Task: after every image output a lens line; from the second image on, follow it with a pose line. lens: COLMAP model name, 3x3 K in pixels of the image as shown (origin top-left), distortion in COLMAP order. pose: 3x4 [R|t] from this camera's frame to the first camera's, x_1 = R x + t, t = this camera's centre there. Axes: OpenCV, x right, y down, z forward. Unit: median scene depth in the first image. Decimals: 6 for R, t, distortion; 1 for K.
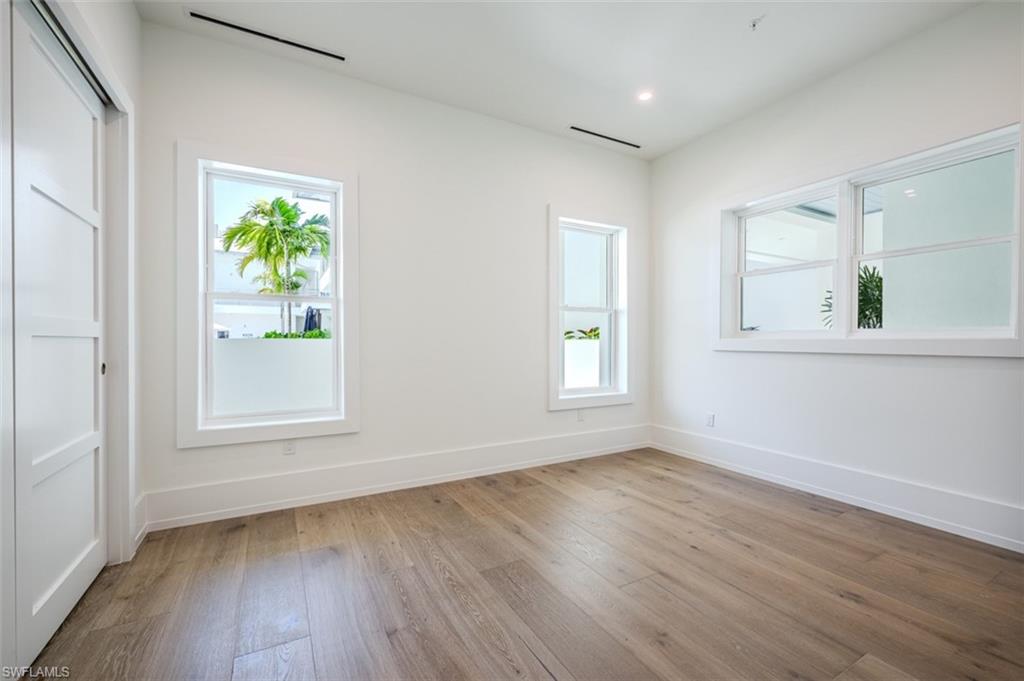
lens RADIAL K [[429.2, 0, 514.7], [0, 429.2, 340.1], [0, 0, 1]] dist [-0.001349, 0.000054]
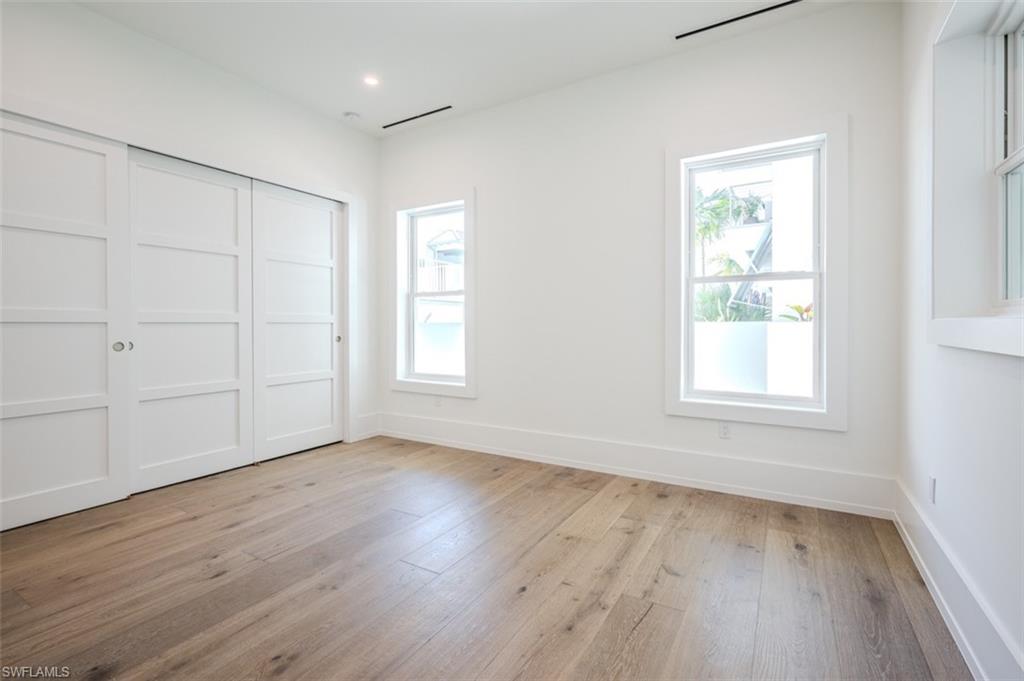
lens RADIAL K [[471.5, 0, 510.7], [0, 471.5, 314.0], [0, 0, 1]] dist [-0.000367, -0.000228]
pose [[0.490566, -0.023078, -0.871099, 0.802595], [0.001004, 0.999664, -0.025919, 0.005851], [0.871404, 0.011841, 0.490424, 0.385909]]
